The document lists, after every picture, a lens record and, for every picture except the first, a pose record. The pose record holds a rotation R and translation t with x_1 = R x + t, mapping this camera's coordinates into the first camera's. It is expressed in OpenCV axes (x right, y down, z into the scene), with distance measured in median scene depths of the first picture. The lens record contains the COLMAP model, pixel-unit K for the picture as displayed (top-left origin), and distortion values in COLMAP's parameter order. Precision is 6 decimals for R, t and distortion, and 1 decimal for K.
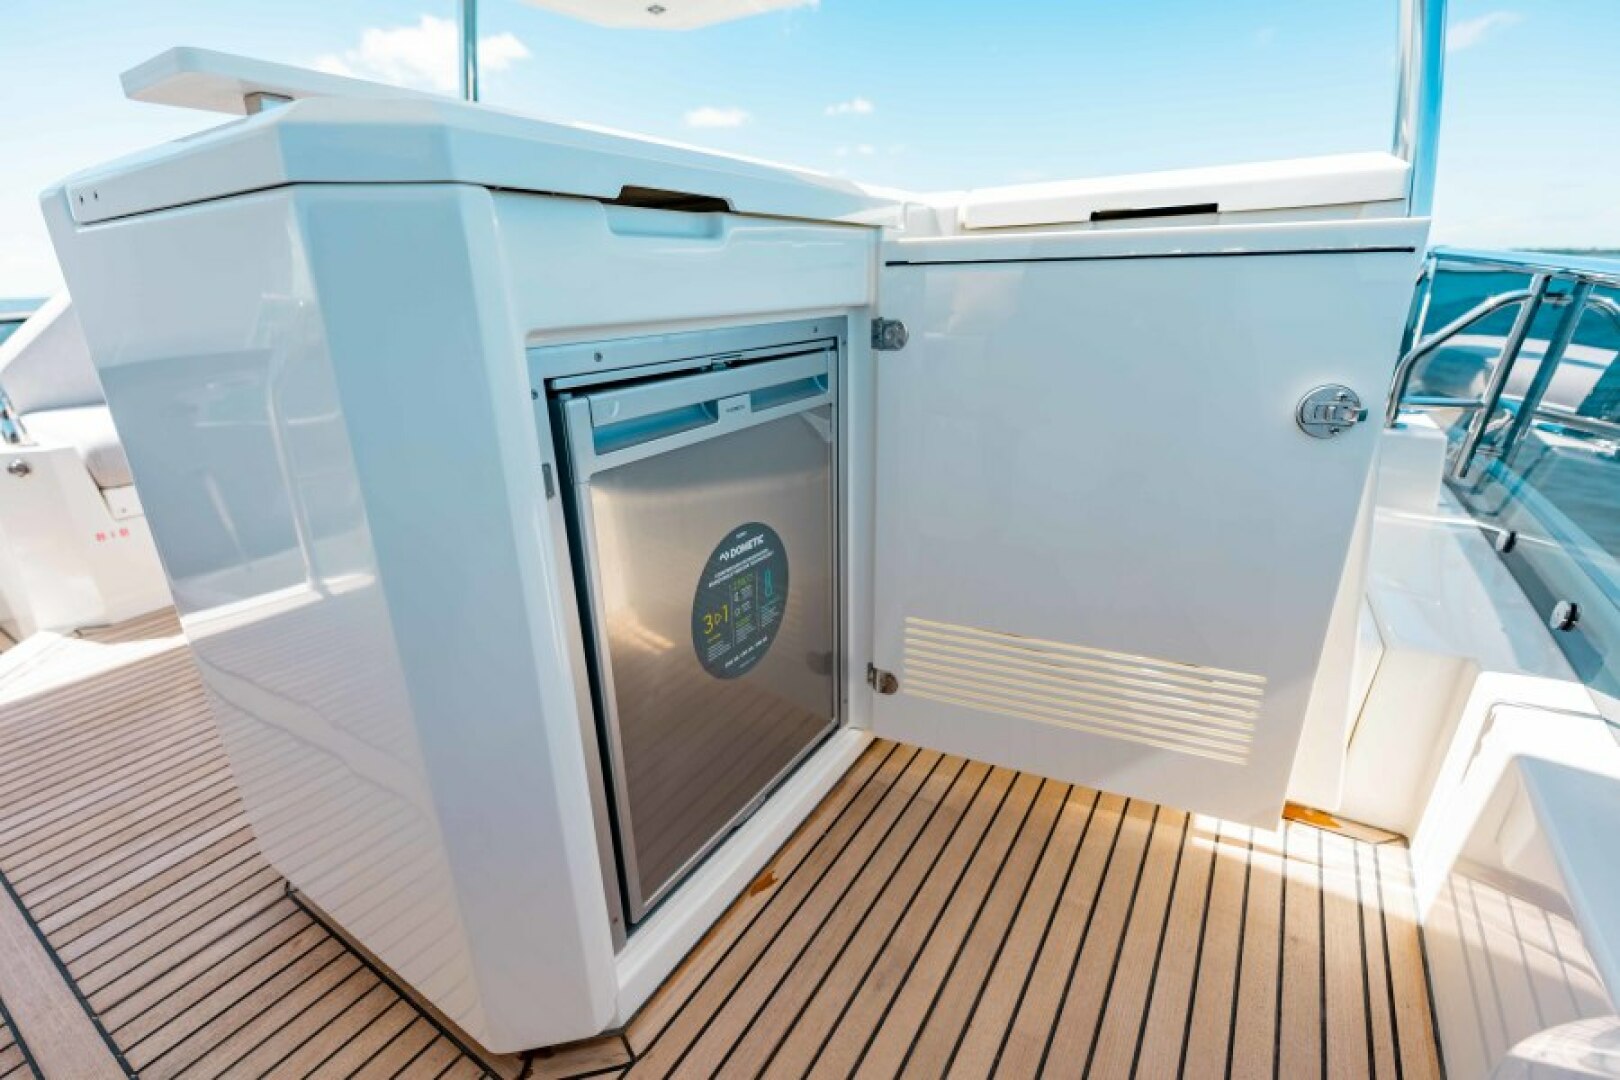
lens RADIAL K [[721.6, 0, 788.5], [0, 721.6, 542.0], [0, 0, 1]] dist [-0.003368, 0.000972]
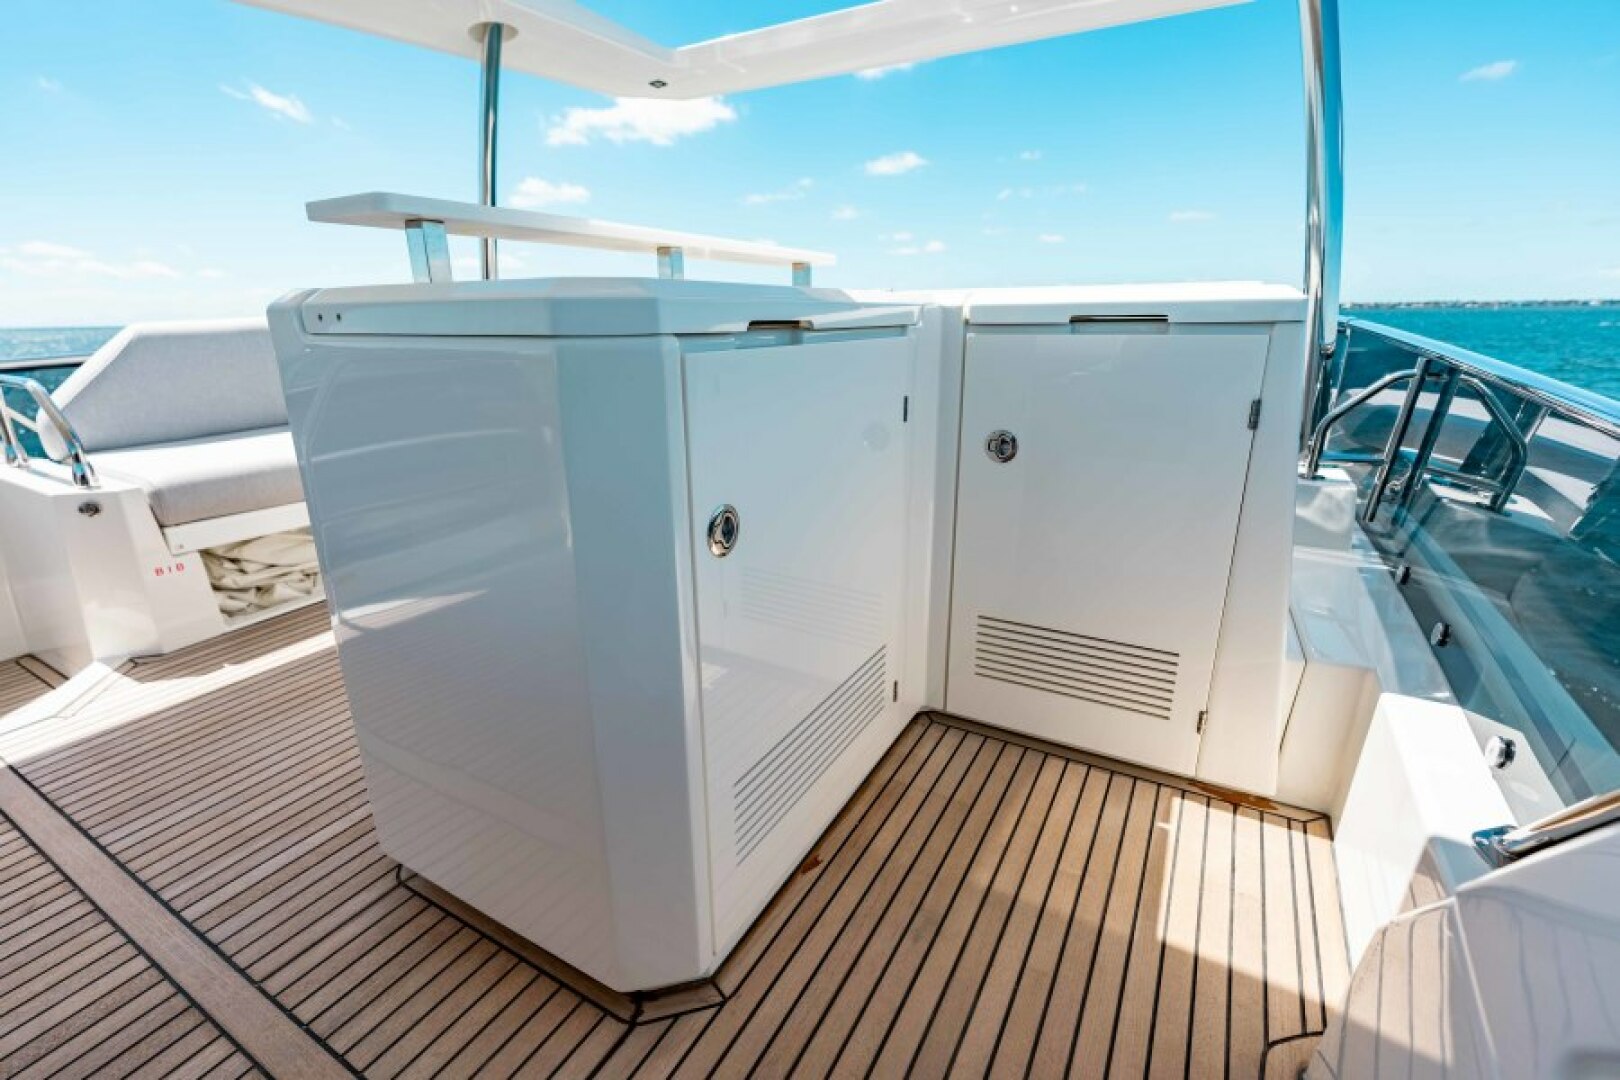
lens RADIAL K [[721.6, 0, 790.9], [0, 721.6, 539.7], [0, 0, 1]] dist [-0.003368, 0.000972]
pose [[0.998663, 0.001191, 0.051688, -0.129381], [0.001155, 0.998971, -0.045334, -0.008630], [-0.051689, 0.045333, 0.997634, -0.209730]]
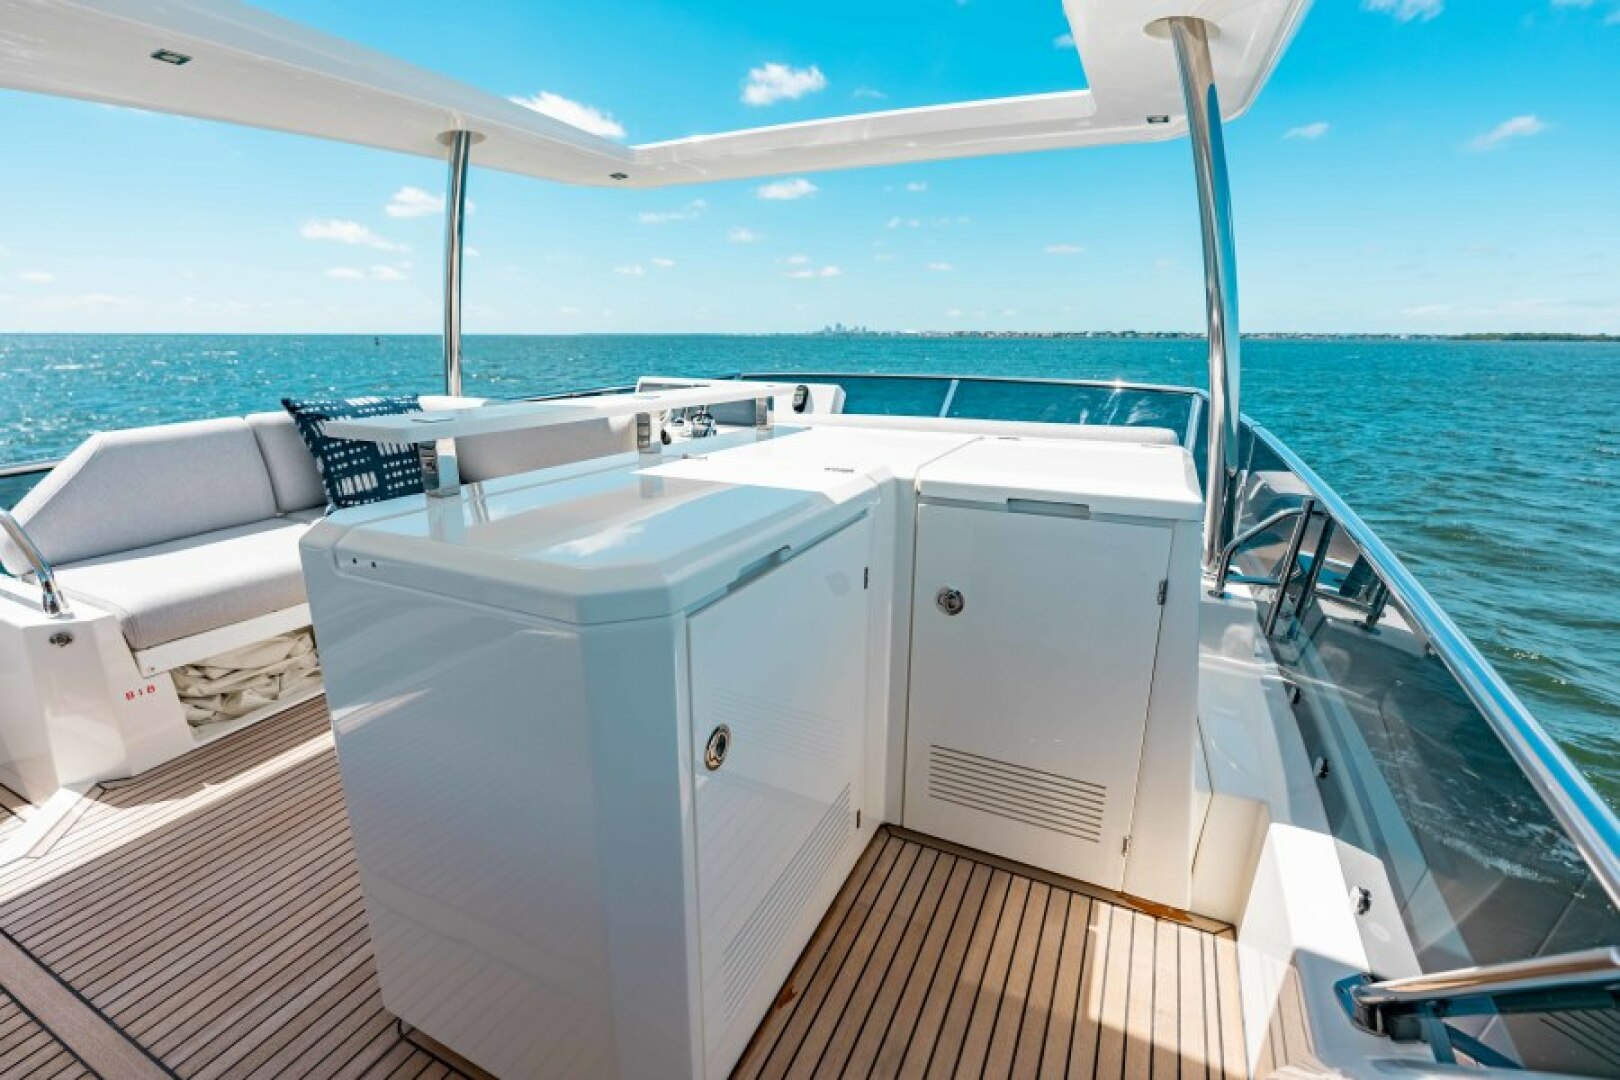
lens RADIAL K [[721.6, 0, 790.4], [0, 721.6, 540.4], [0, 0, 1]] dist [-0.003368, 0.000972]
pose [[0.992611, -0.004009, 0.121272, -0.182313], [0.013089, 0.997160, -0.074170, -0.257292], [-0.120630, 0.075209, 0.989844, -0.361250]]
